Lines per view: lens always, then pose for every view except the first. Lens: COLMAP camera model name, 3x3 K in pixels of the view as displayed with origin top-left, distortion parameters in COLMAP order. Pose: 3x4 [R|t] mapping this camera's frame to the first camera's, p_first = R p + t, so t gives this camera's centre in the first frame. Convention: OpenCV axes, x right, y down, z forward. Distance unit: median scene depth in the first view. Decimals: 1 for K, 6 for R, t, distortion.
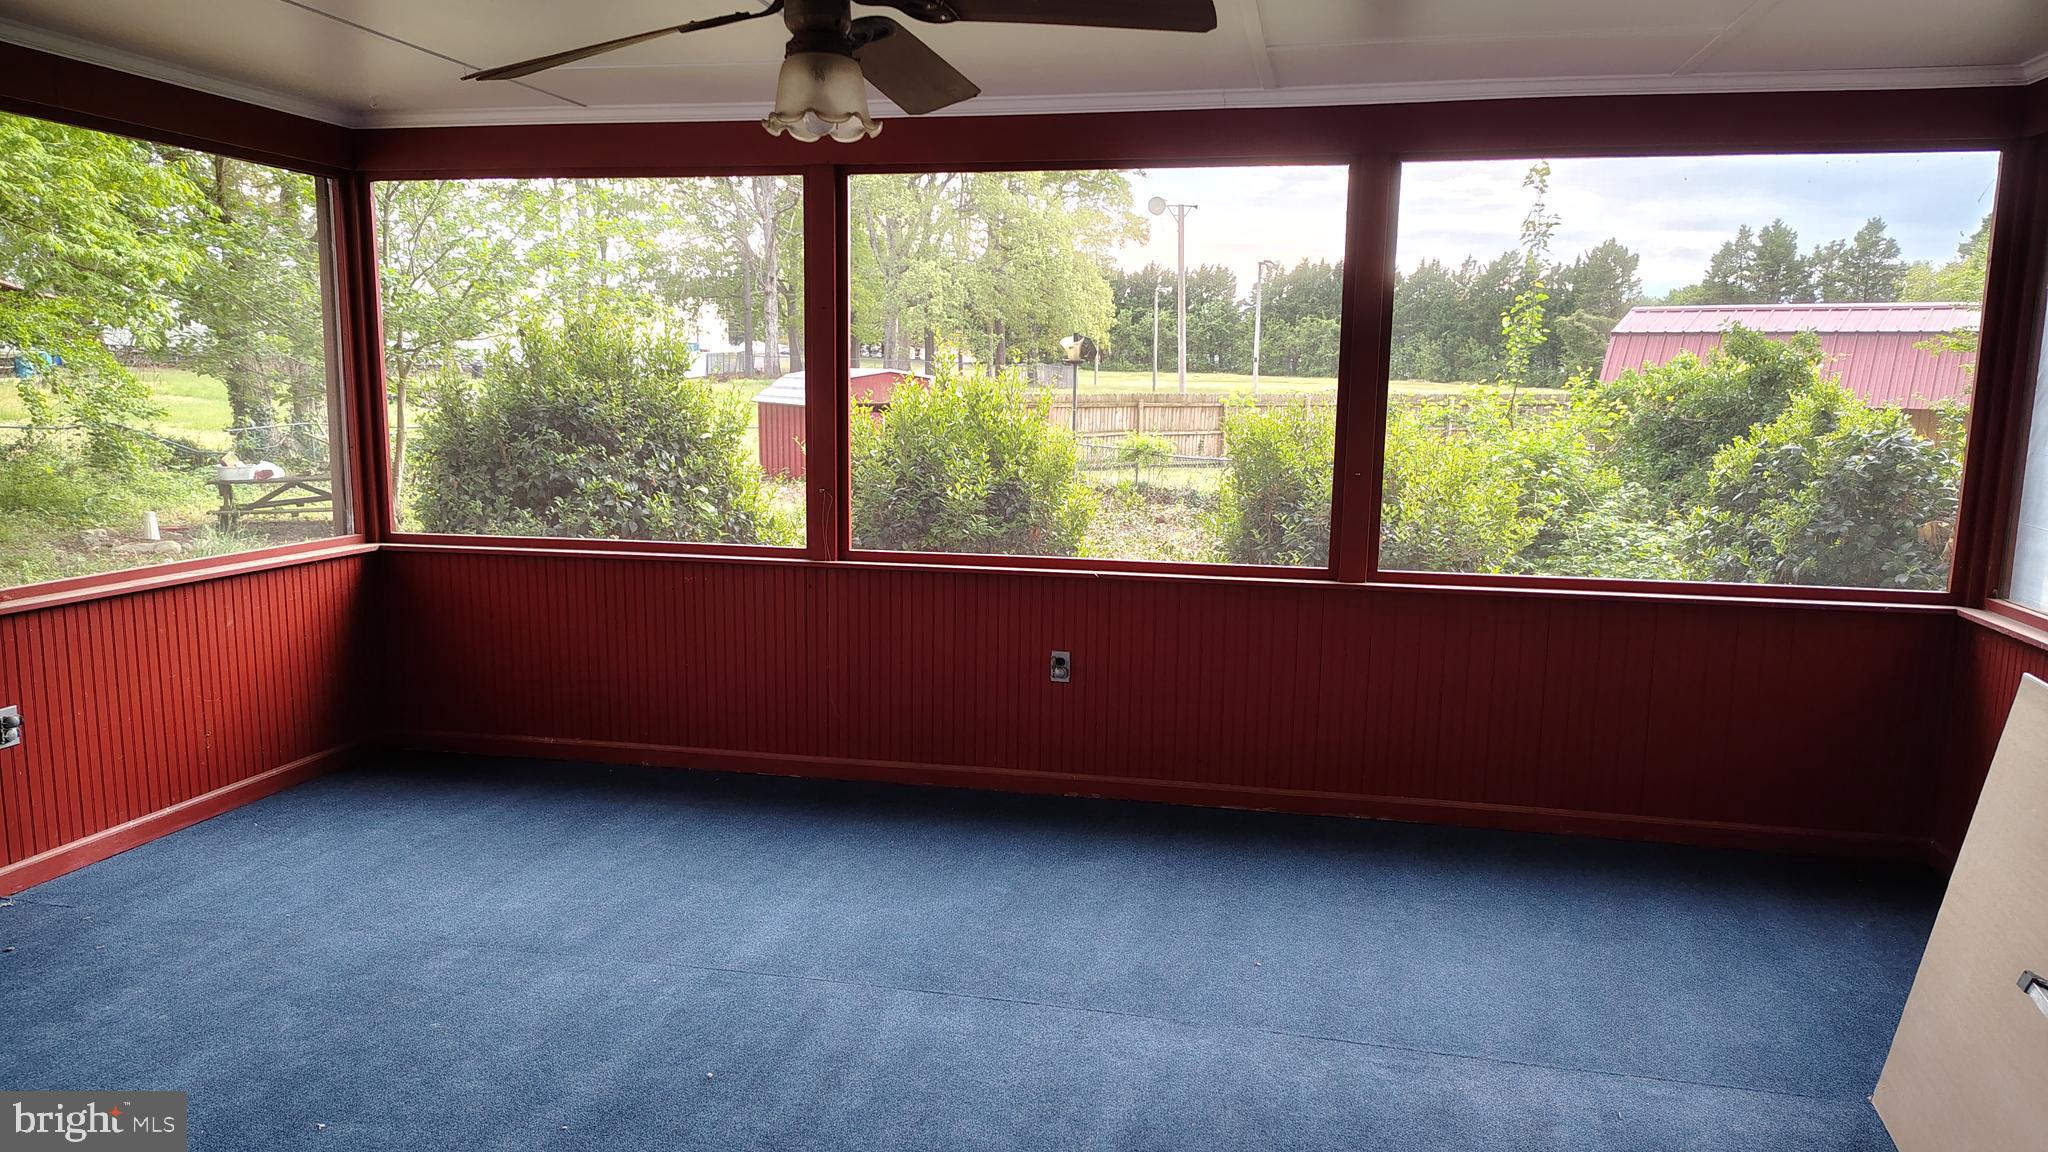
lens RADIAL K [[1415.8, 0, 1030.4], [0, 1415.8, 568.9], [0, 0, 1]] dist [0.050725, -0.048509]
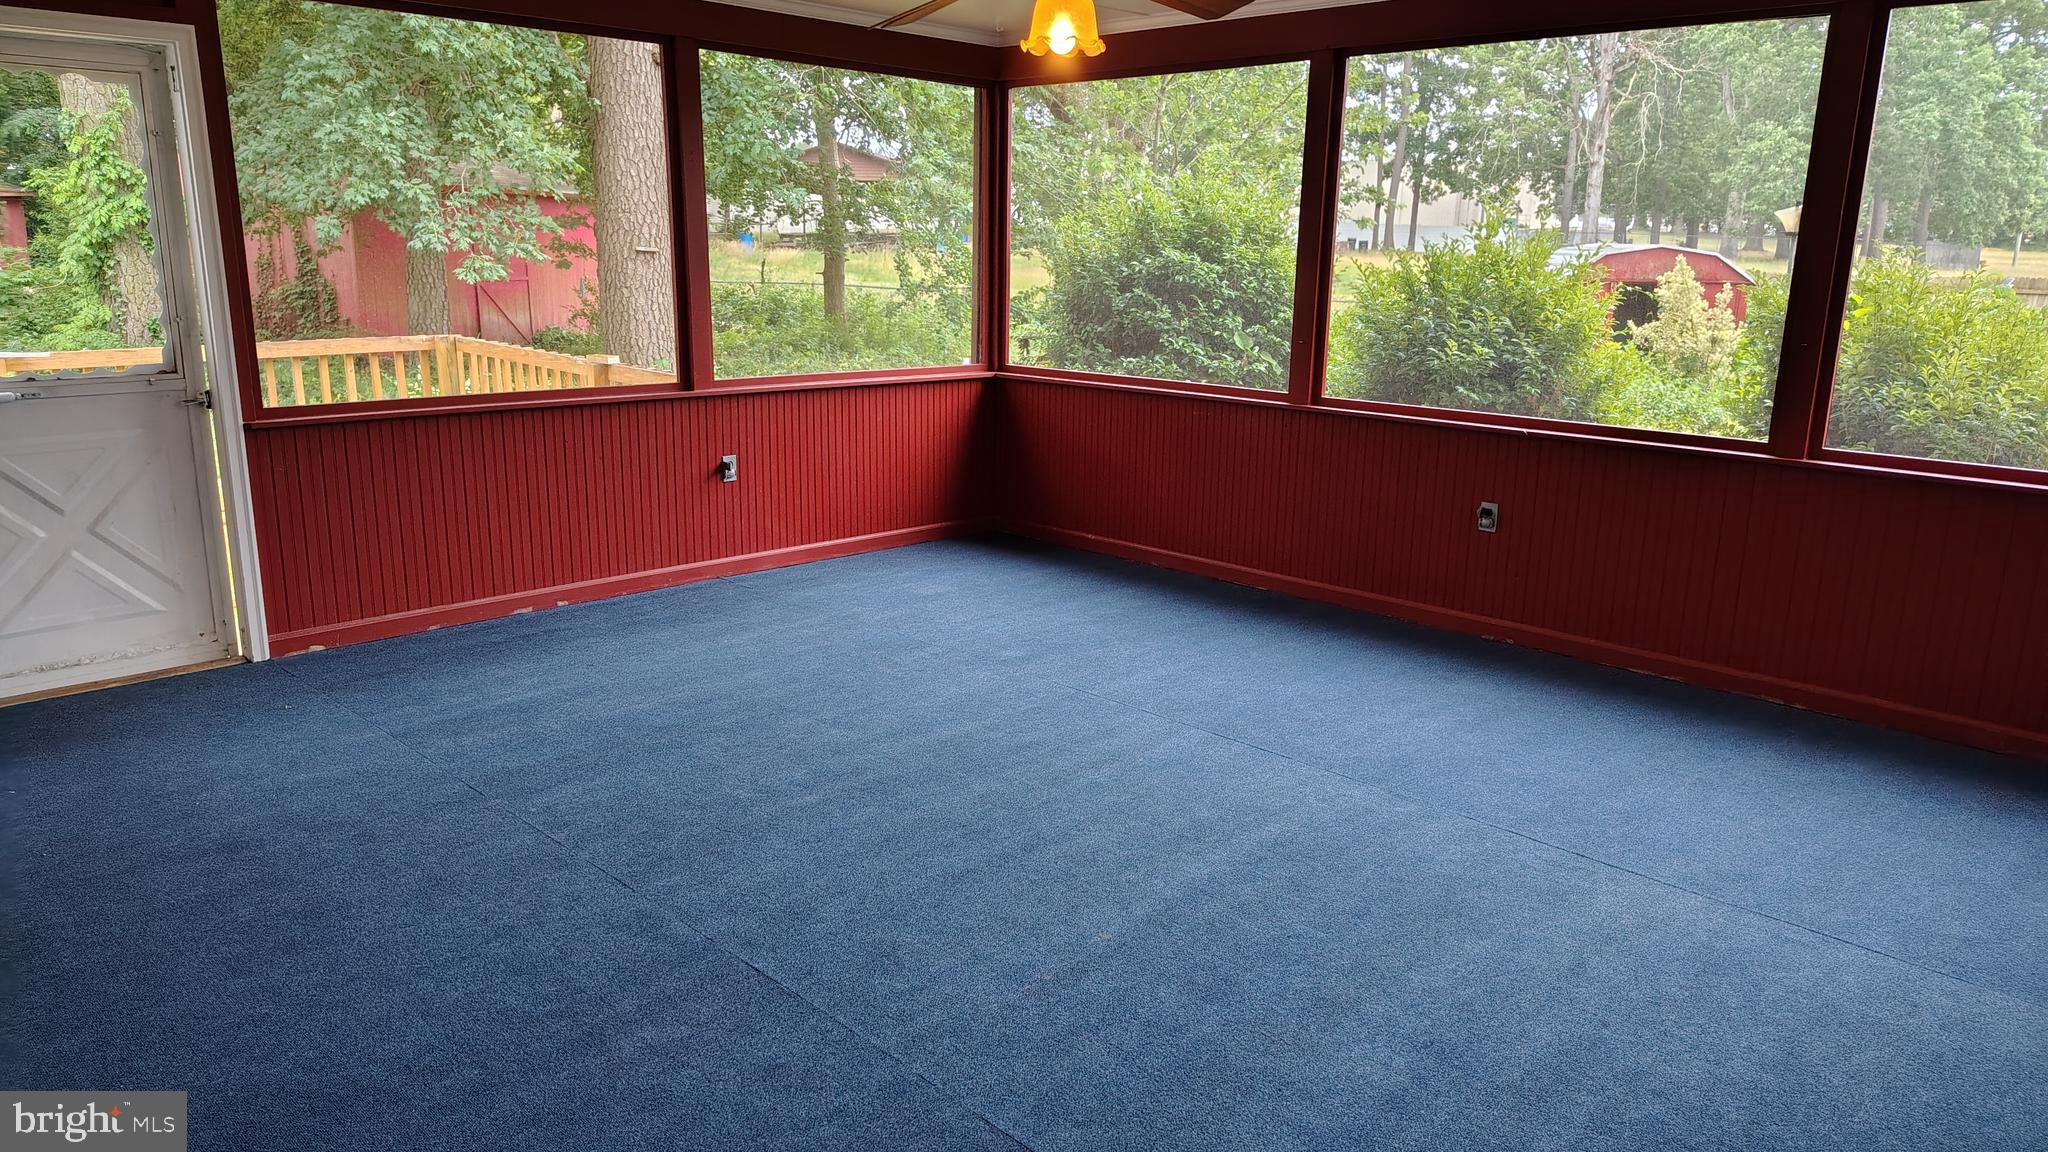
lens RADIAL K [[1415.8, 0, 1016.0], [0, 1415.8, 578.8], [0, 0, 1]] dist [0.050725, -0.048509]
pose [[0.838456, 0.131725, -0.528810, 0.276953], [-0.084455, 0.990033, 0.112708, 0.022654], [0.538386, -0.049840, 0.841223, -0.094085]]
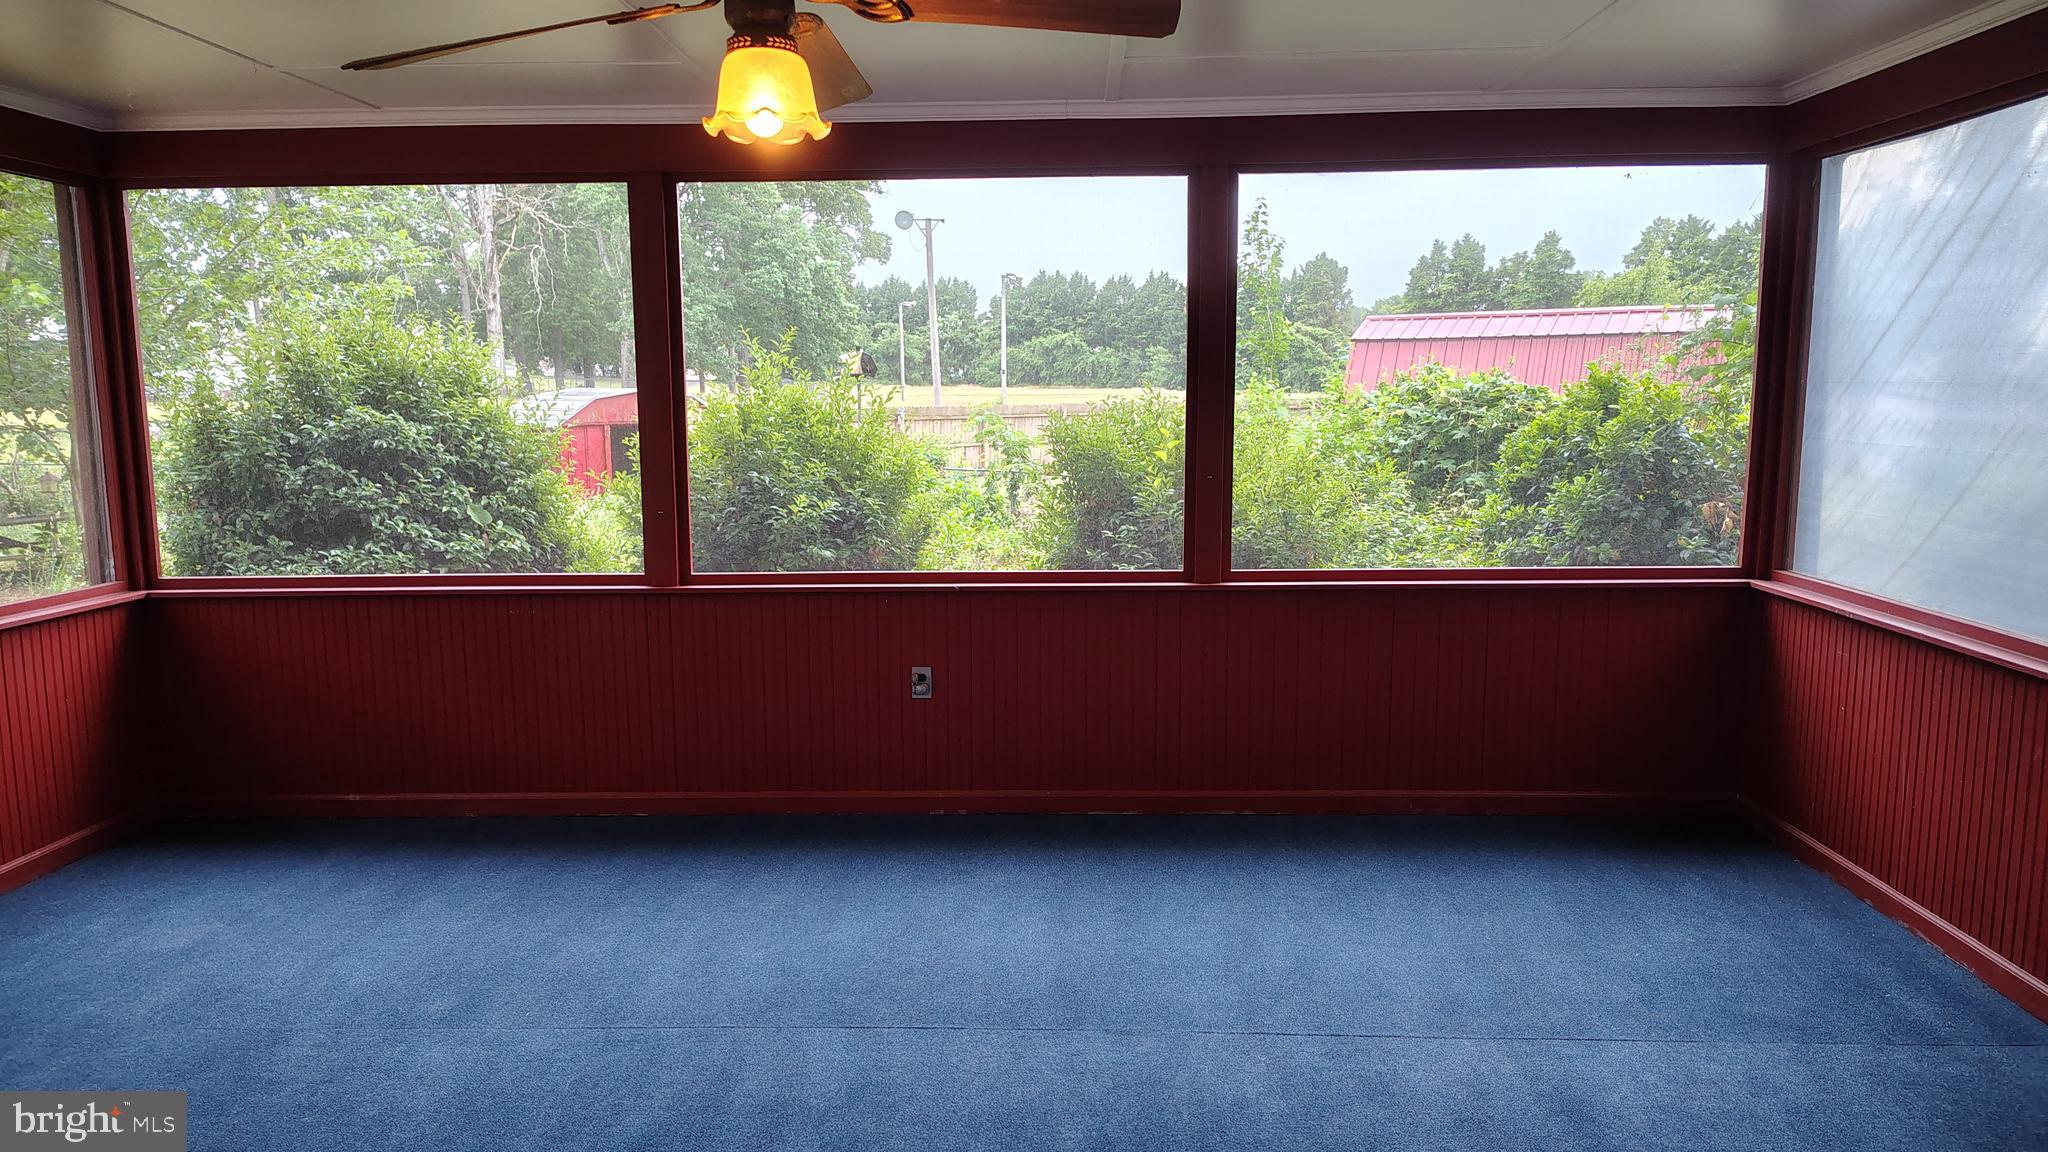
lens RADIAL K [[1415.8, 0, 1030.4], [0, 1415.8, 562.2], [0, 0, 1]] dist [0.050725, -0.048509]
pose [[0.983131, -0.043686, 0.177607, -0.070429], [0.046225, 0.998879, -0.010177, -0.000989], [-0.176963, 0.018215, 0.984049, 0.016279]]
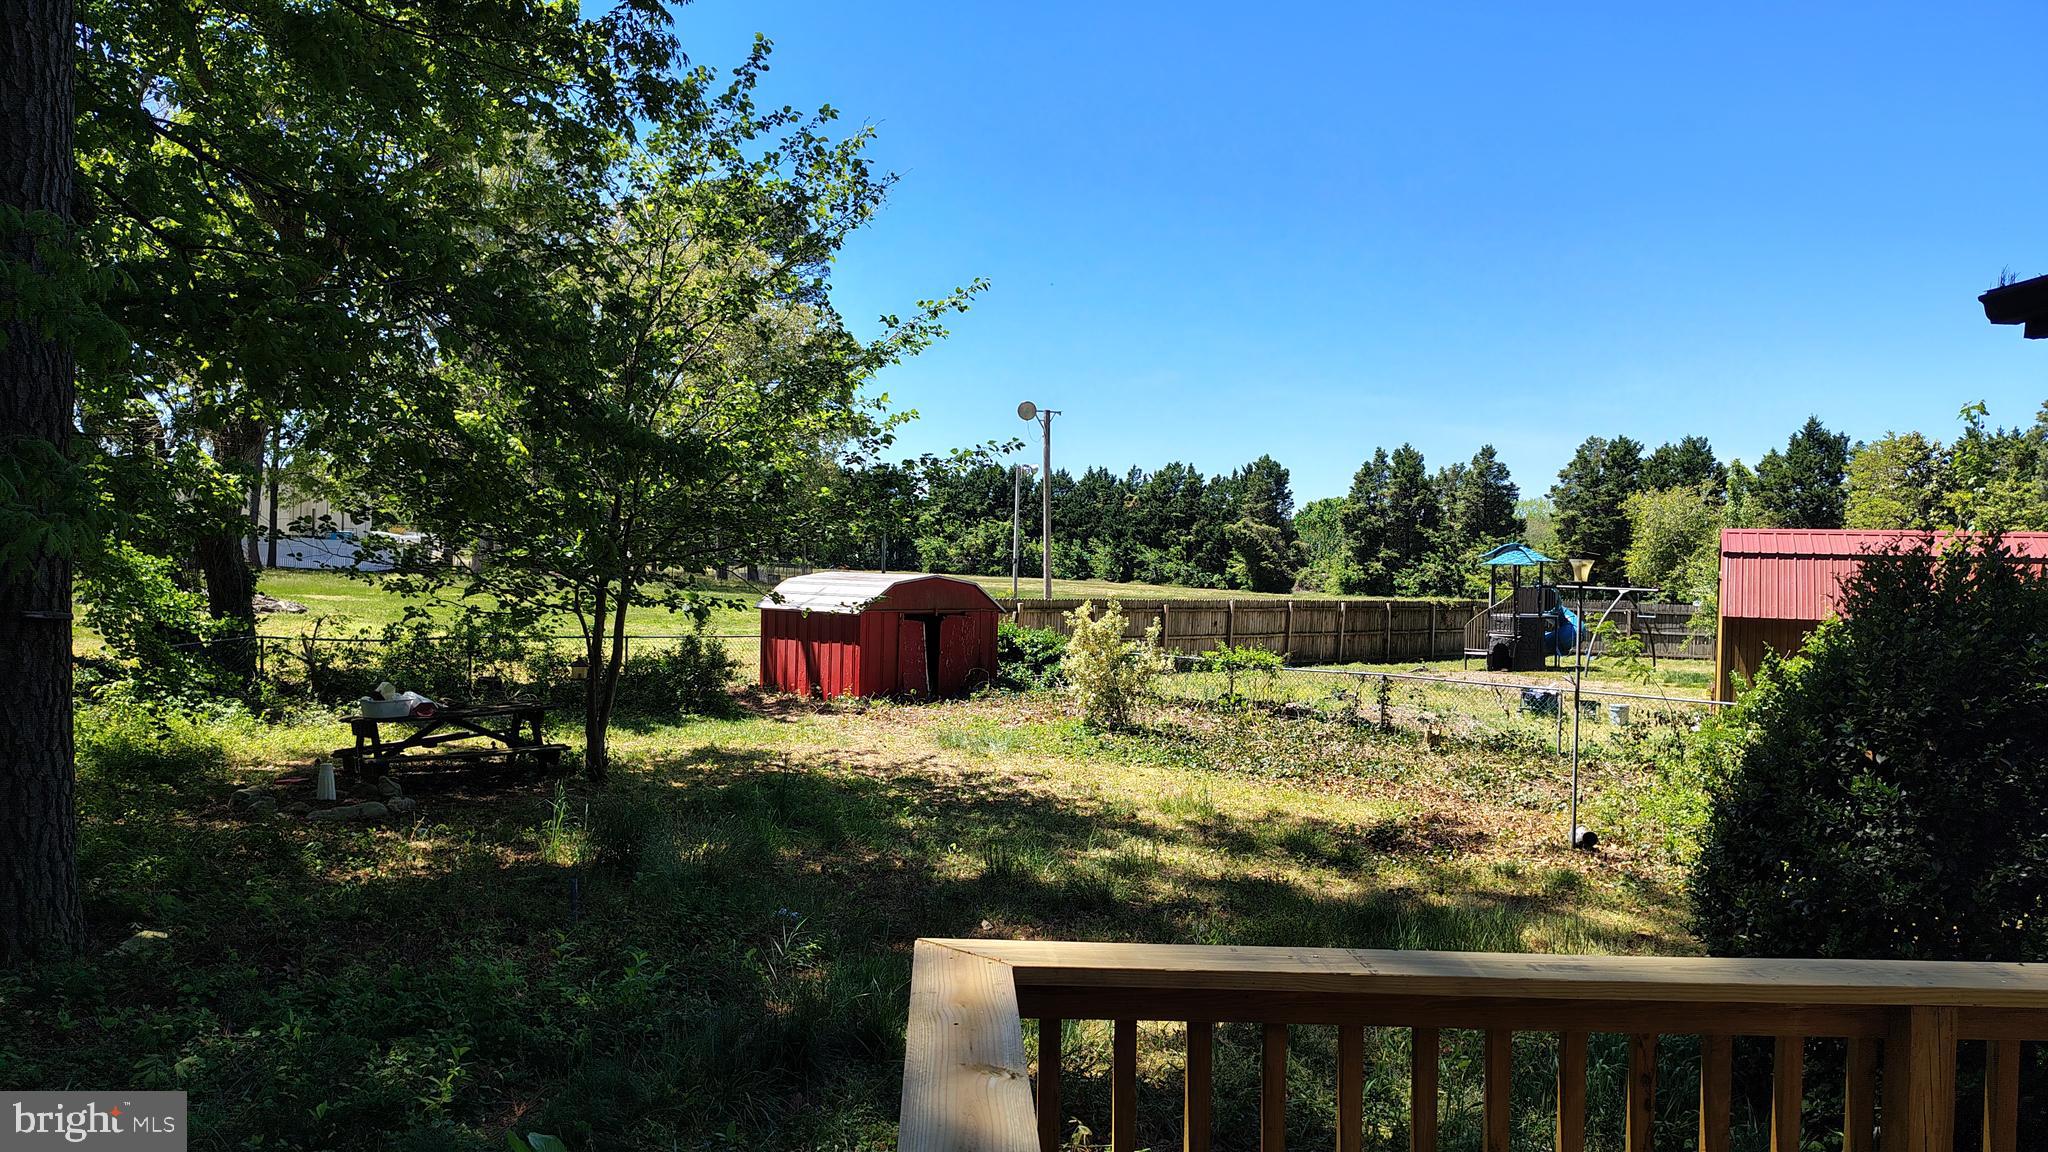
lens RADIAL K [[1415.8, 0, 1036.0], [0, 1415.8, 582.6], [0, 0, 1]] dist [0.050725, -0.048509]
pose [[0.963348, 0.008247, 0.268128, -0.628200], [0.025927, 0.991986, -0.123660, -0.041281], [-0.266999, 0.126079, 0.955414, 0.207743]]
